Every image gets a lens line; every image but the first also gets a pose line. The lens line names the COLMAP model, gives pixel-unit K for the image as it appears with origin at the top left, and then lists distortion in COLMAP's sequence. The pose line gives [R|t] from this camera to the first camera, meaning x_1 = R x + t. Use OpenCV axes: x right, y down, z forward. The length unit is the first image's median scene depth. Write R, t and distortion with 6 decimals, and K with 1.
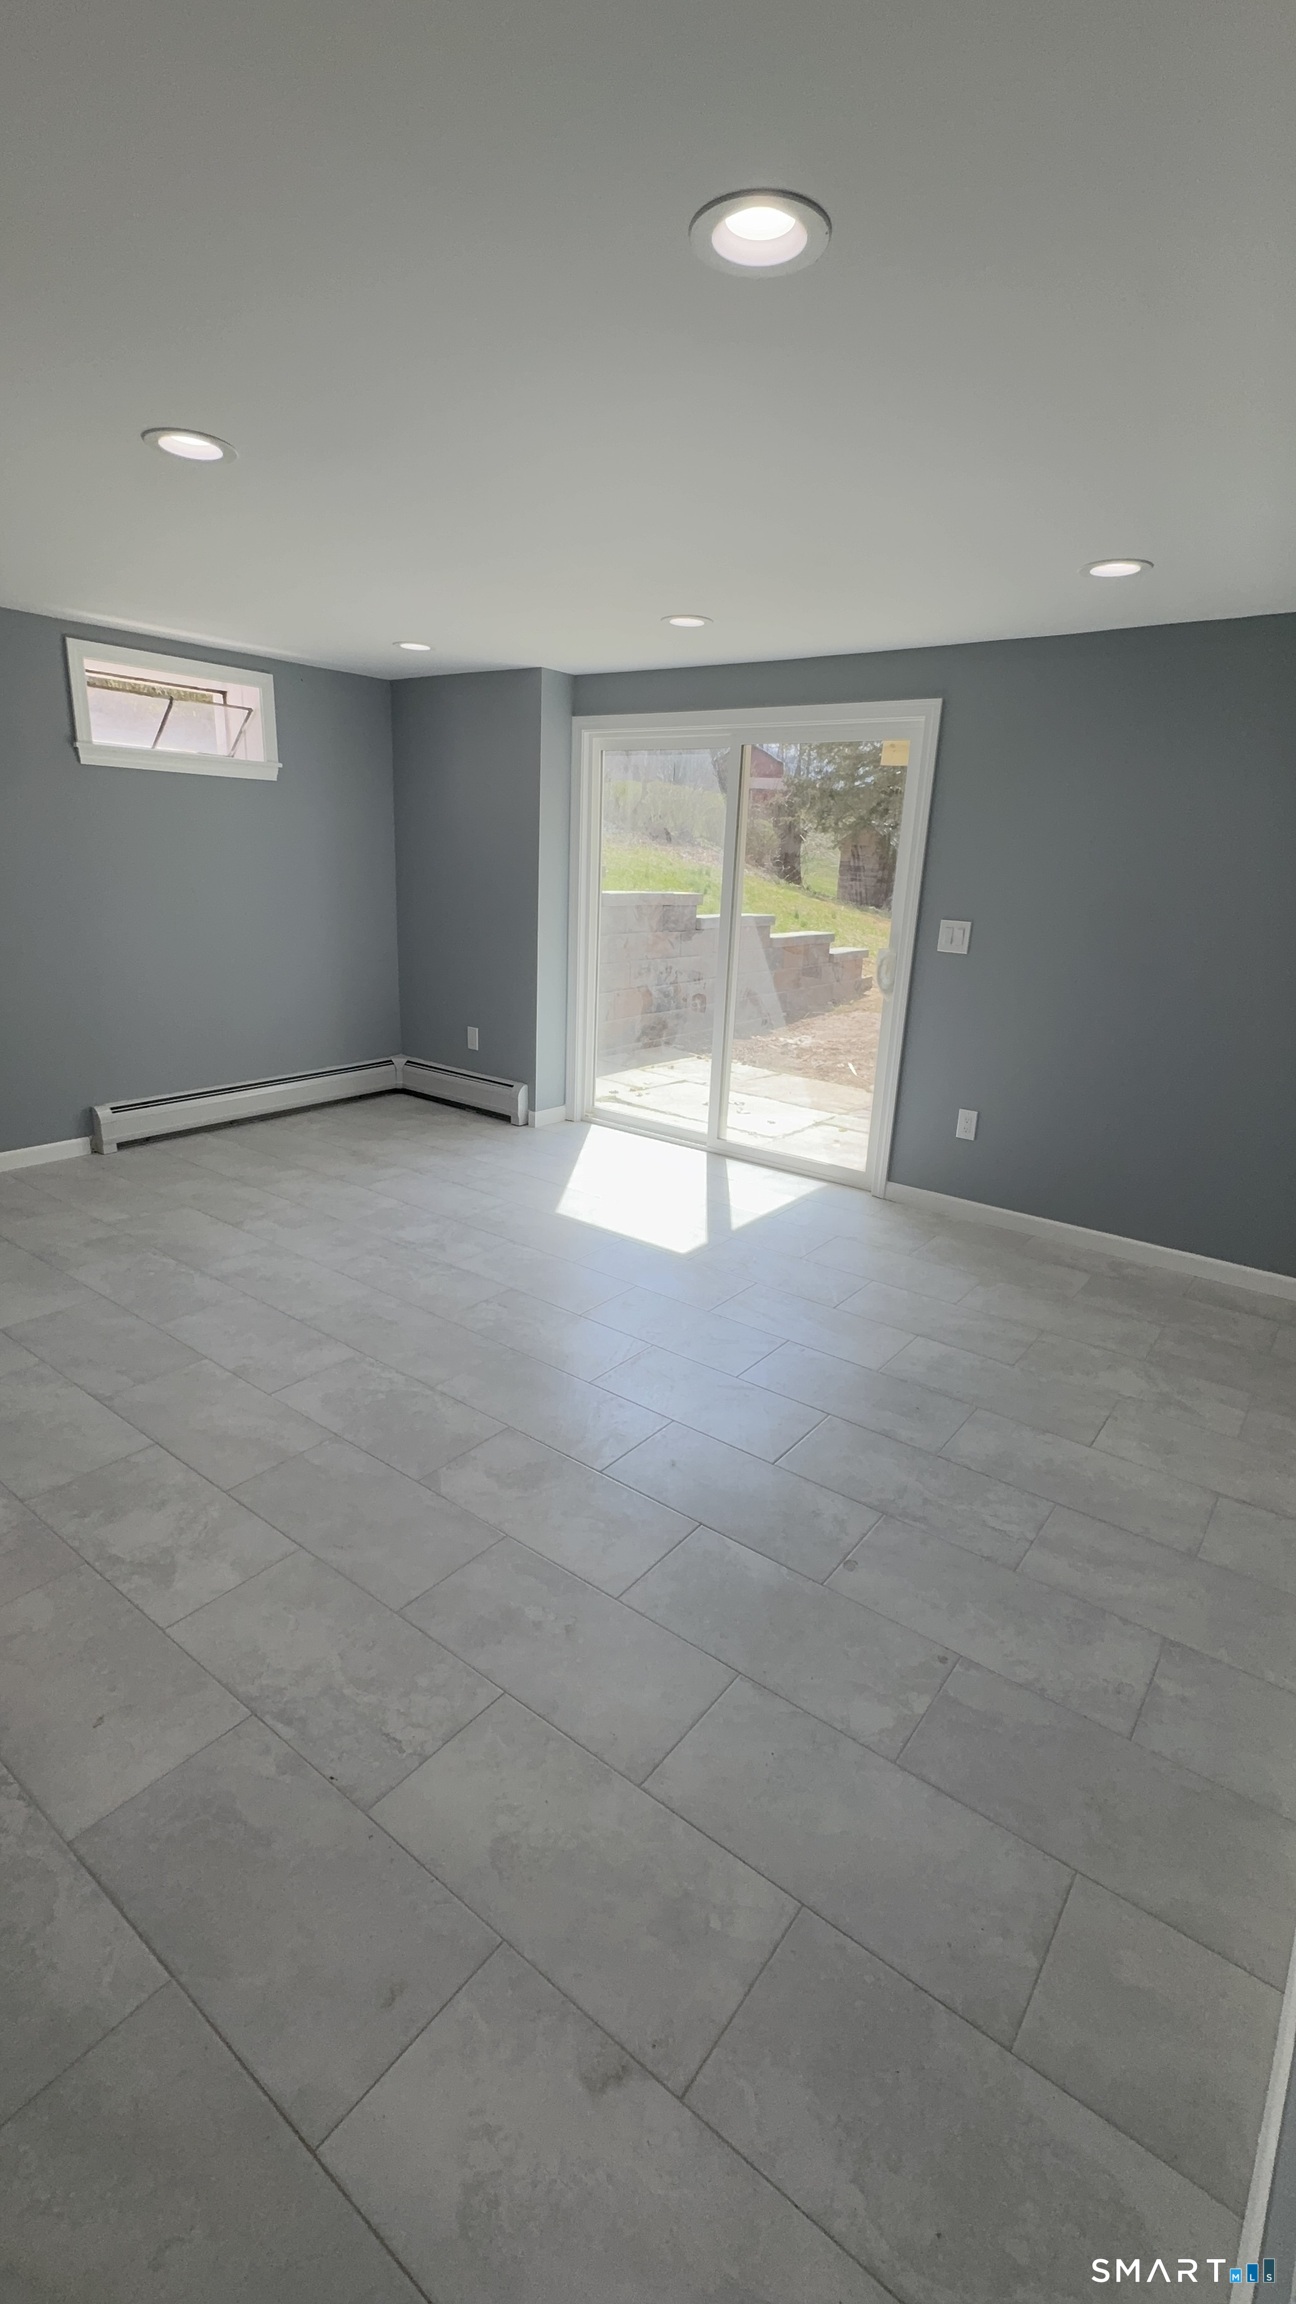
lens RADIAL K [[1009.6, 0, 653.6], [0, 1009.6, 1151.3], [0, 0, 1]] dist [-0.004234, 0.000501]
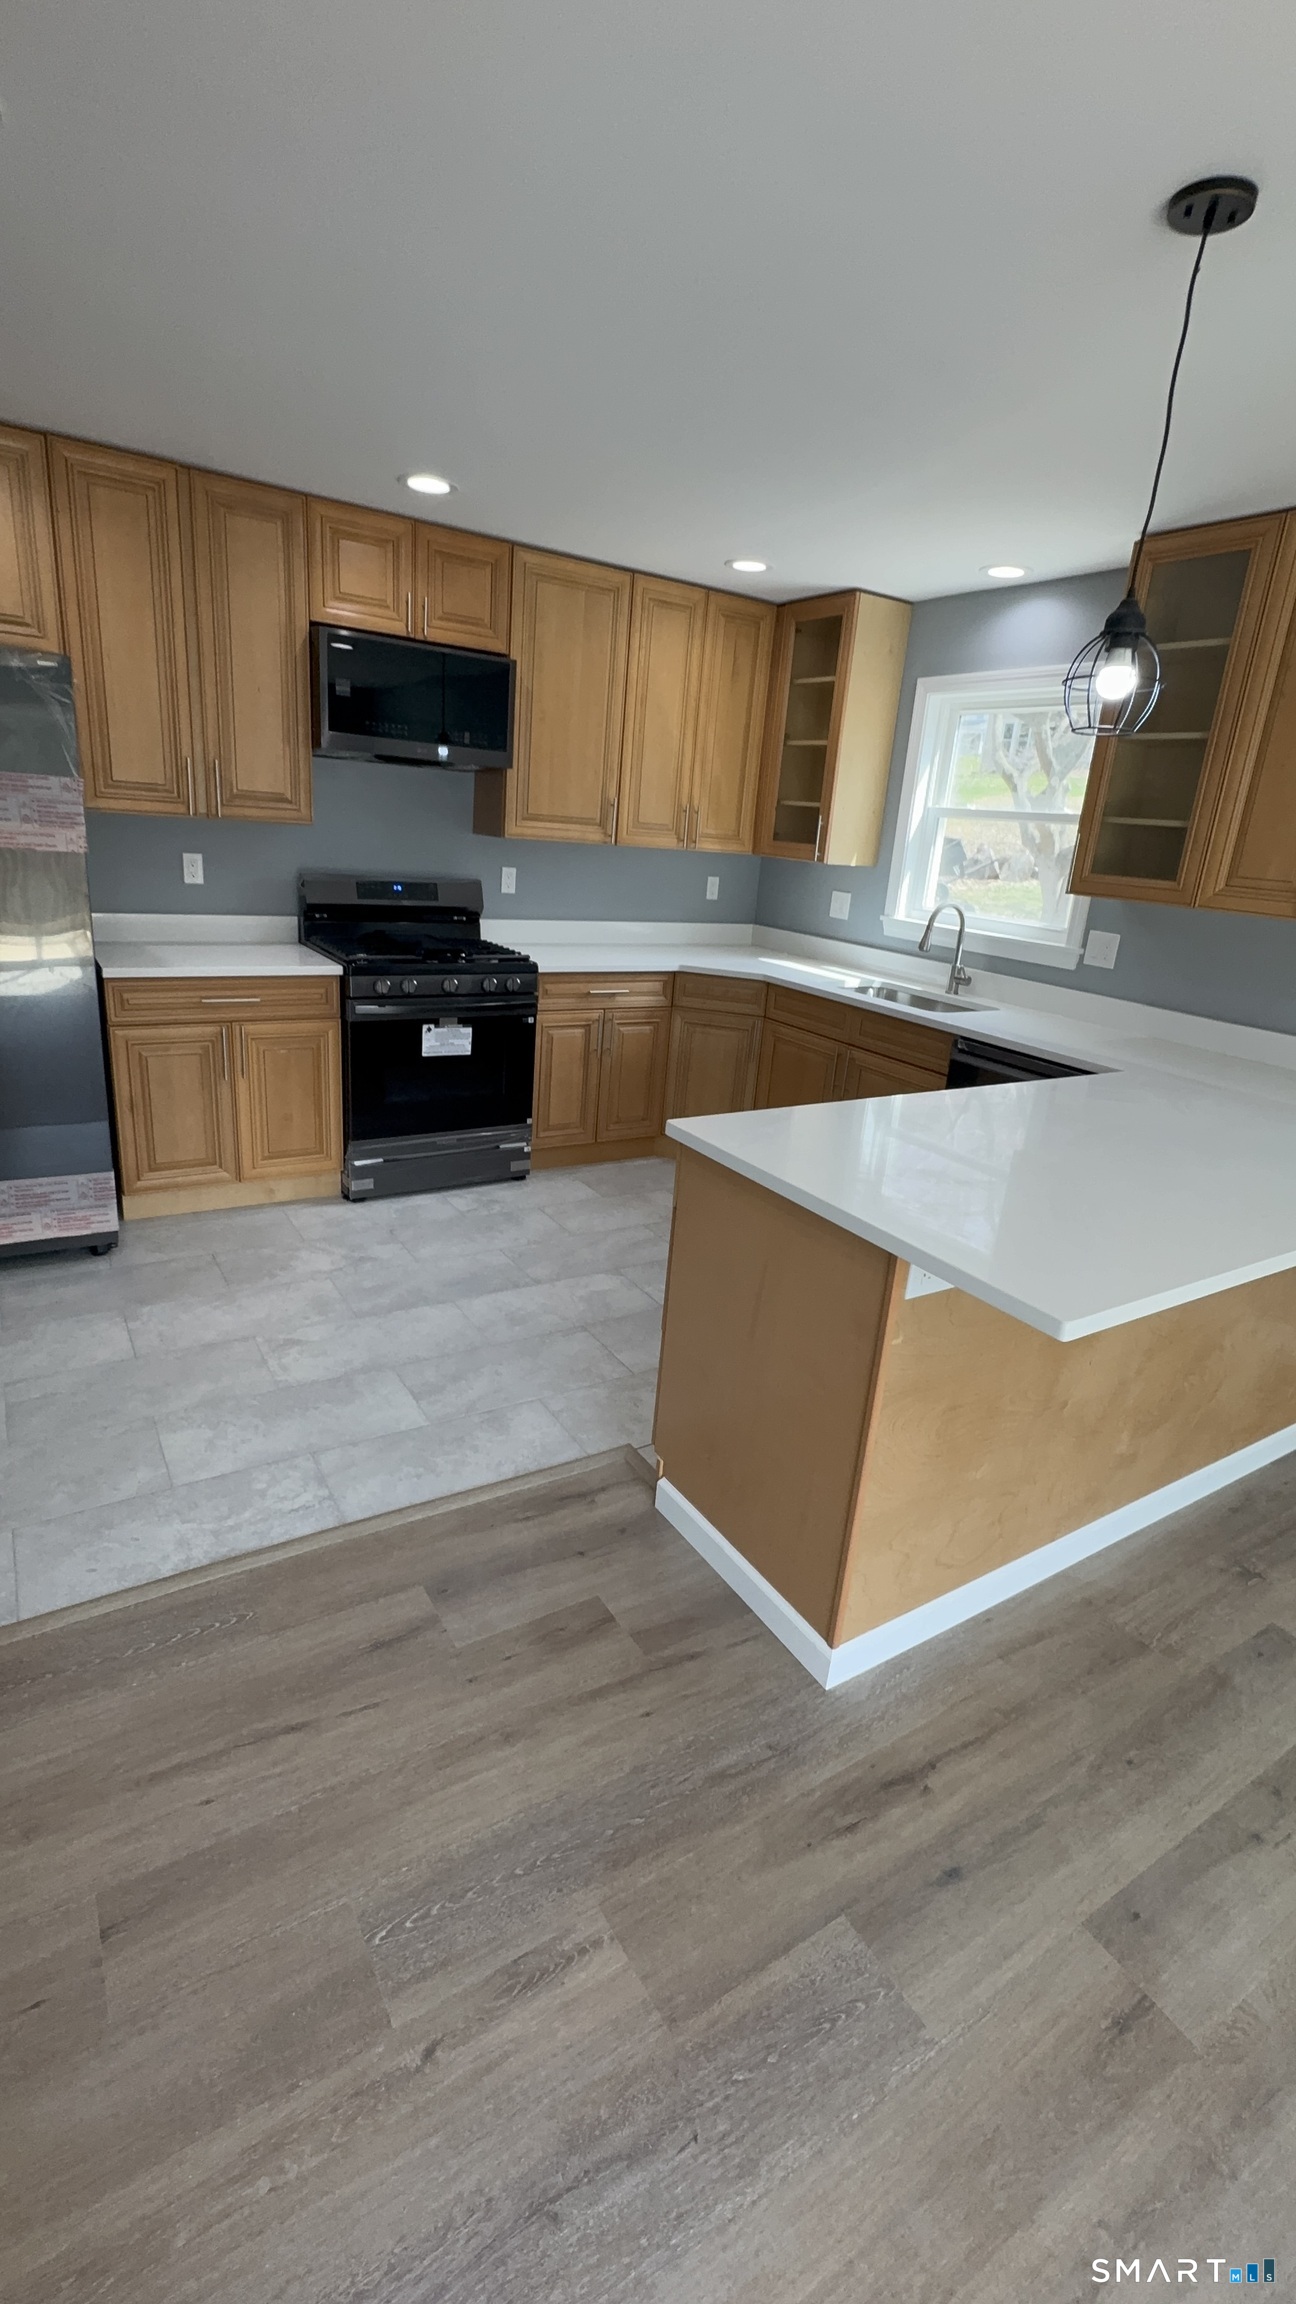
lens RADIAL K [[1009.6, 0, 648.8], [0, 1009.6, 1148.6], [0, 0, 1]] dist [-0.004234, 0.000501]
pose [[0.355016, -0.298180, 0.886032, -1.056142], [0.208938, 0.949103, 0.235688, -0.066083], [-0.911213, 0.101452, 0.399248, 0.020854]]
